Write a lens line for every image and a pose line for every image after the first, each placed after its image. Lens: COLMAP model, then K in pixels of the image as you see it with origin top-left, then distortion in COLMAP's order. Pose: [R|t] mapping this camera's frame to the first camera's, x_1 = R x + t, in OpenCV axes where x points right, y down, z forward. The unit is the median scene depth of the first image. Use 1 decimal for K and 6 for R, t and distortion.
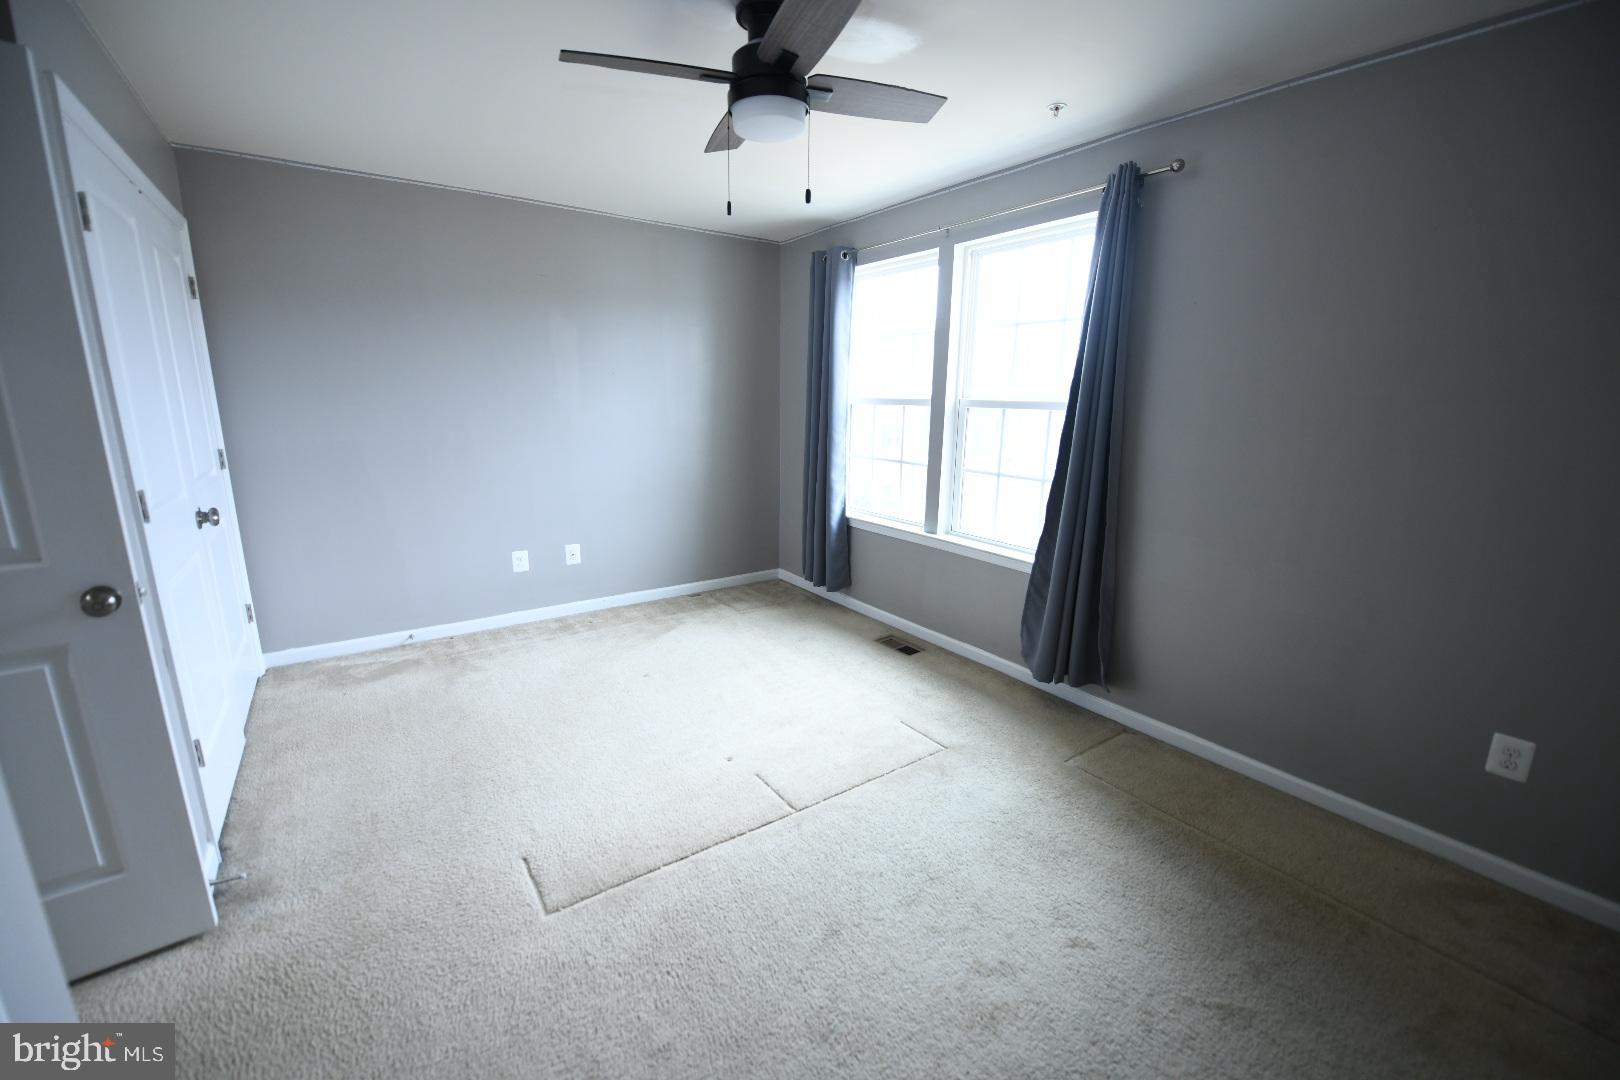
lens RADIAL K [[648.3, 0, 808.6], [0, 648.3, 544.2], [0, 0, 1]] dist [-0.019247, -0.001127]
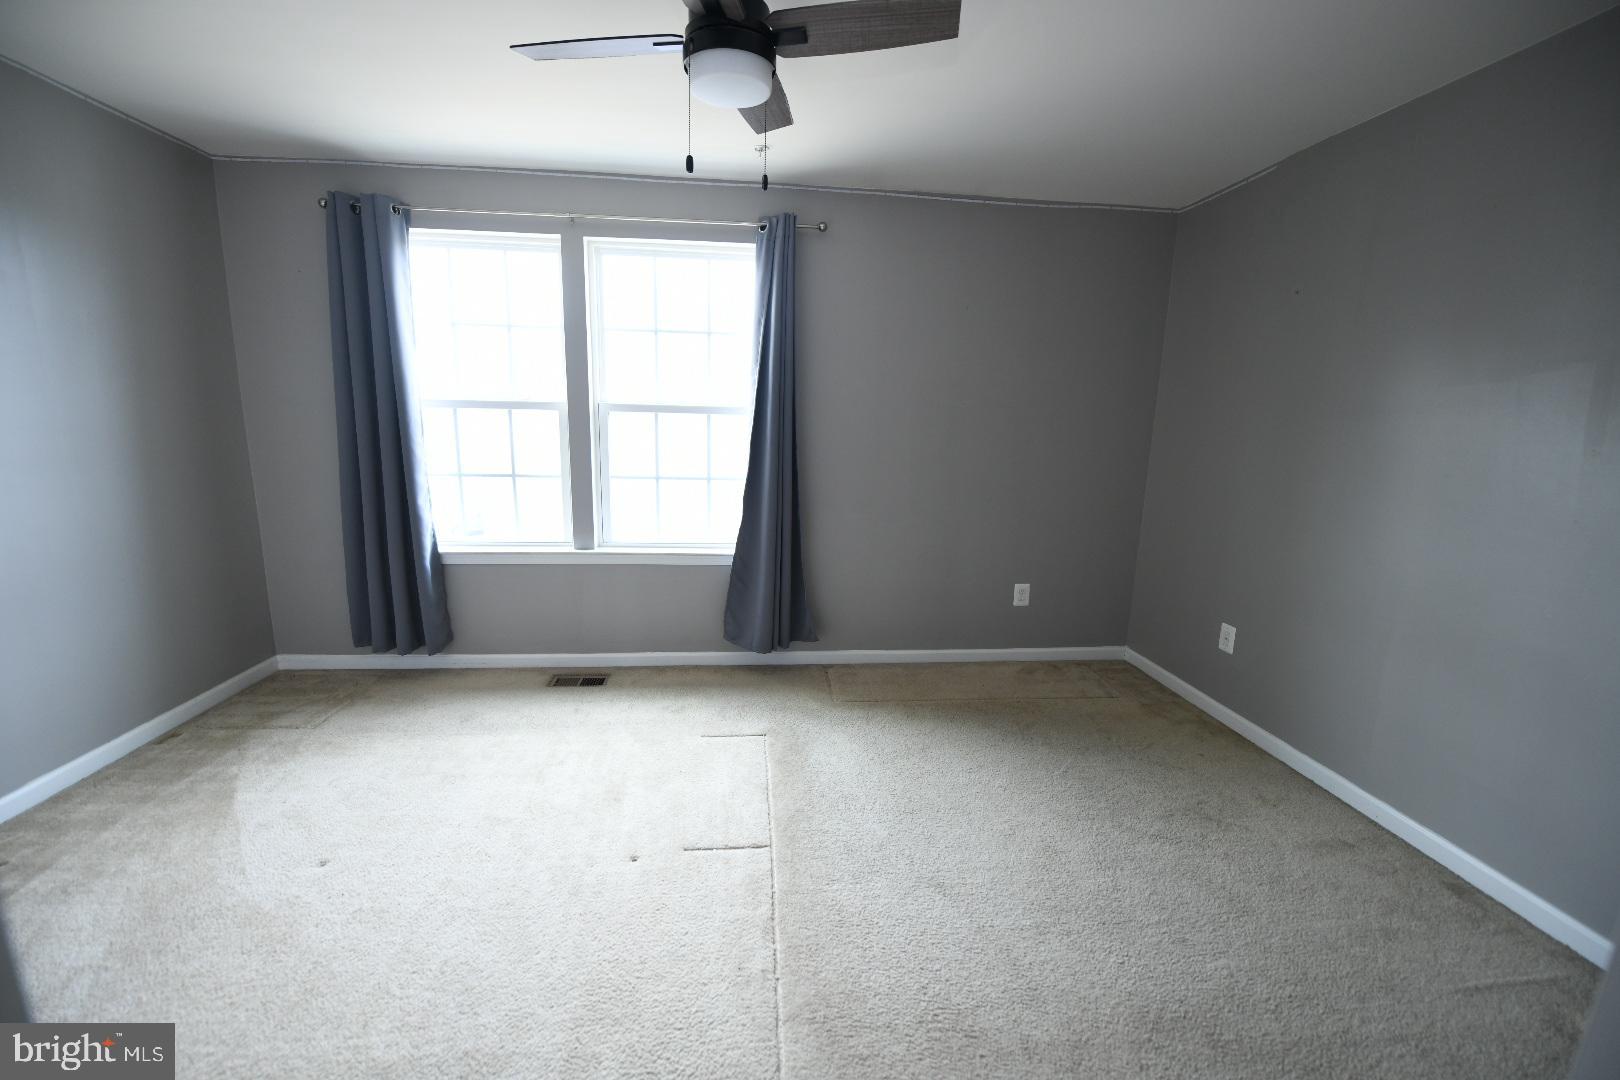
lens RADIAL K [[648.3, 0, 808.6], [0, 648.3, 544.2], [0, 0, 1]] dist [-0.019247, -0.001127]
pose [[0.495844, -0.165338, 0.852527, -0.429525], [0.174892, 0.980606, 0.088458, -0.049760], [-0.850618, 0.105238, 0.515144, 0.265307]]
